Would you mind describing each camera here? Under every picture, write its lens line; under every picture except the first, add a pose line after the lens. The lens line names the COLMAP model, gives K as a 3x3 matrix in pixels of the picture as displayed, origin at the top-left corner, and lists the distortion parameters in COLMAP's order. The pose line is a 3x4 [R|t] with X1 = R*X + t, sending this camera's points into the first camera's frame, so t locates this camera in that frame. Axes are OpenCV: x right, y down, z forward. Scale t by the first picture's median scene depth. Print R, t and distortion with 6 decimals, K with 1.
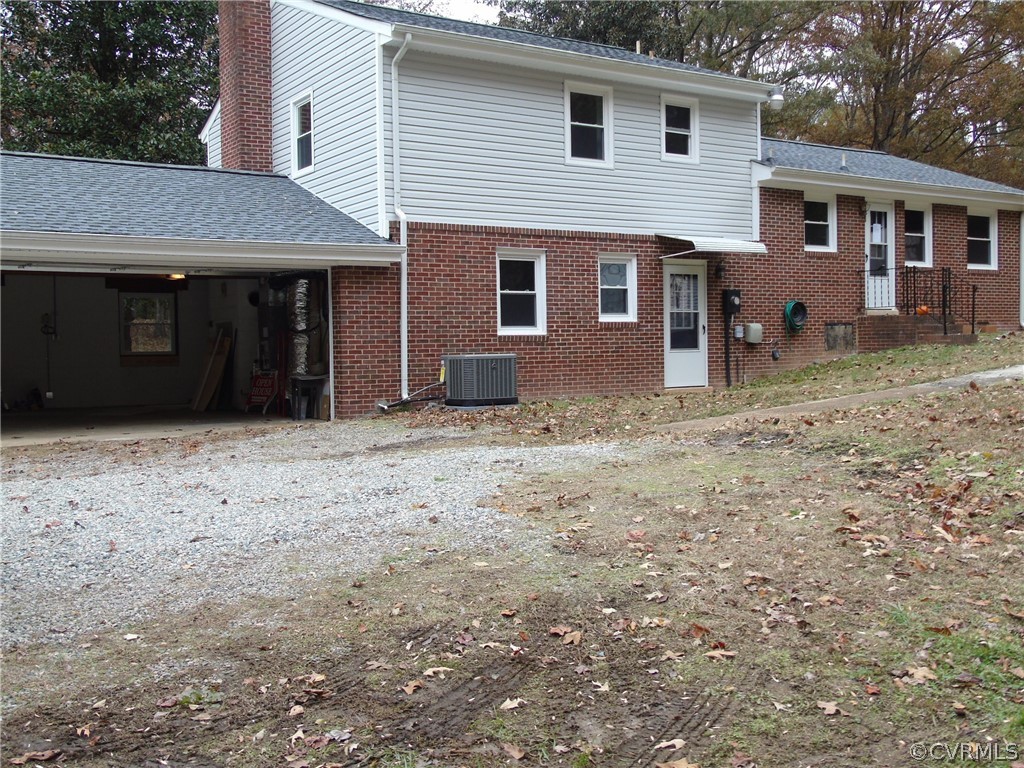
lens RADIAL K [[1089.4, 0, 512.0], [0, 1089.4, 383.9], [0, 0, 1]] dist [-0.000874, 0.000000]
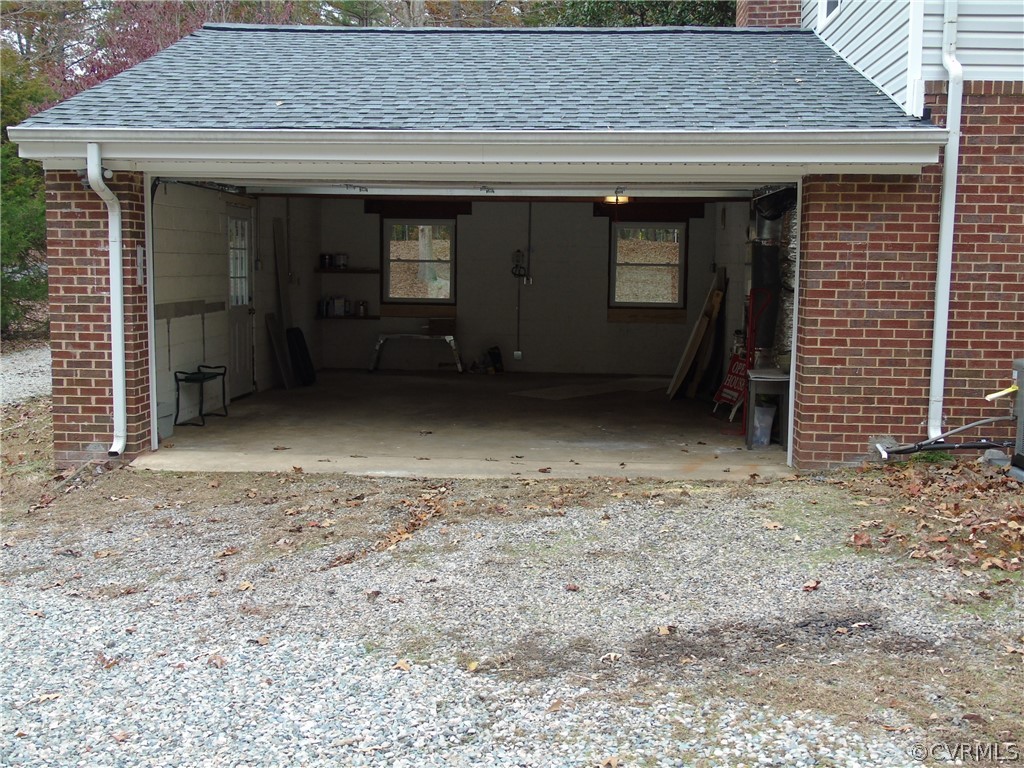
lens RADIAL K [[1089.4, 0, 513.9], [0, 1089.4, 383.9], [0, 0, 1]] dist [-0.000874, 0.000000]
pose [[0.807447, 0.087299, -0.583445, 0.037256], [-0.046164, 0.995308, 0.085038, -0.045644], [0.588131, -0.041729, 0.807688, 0.480679]]
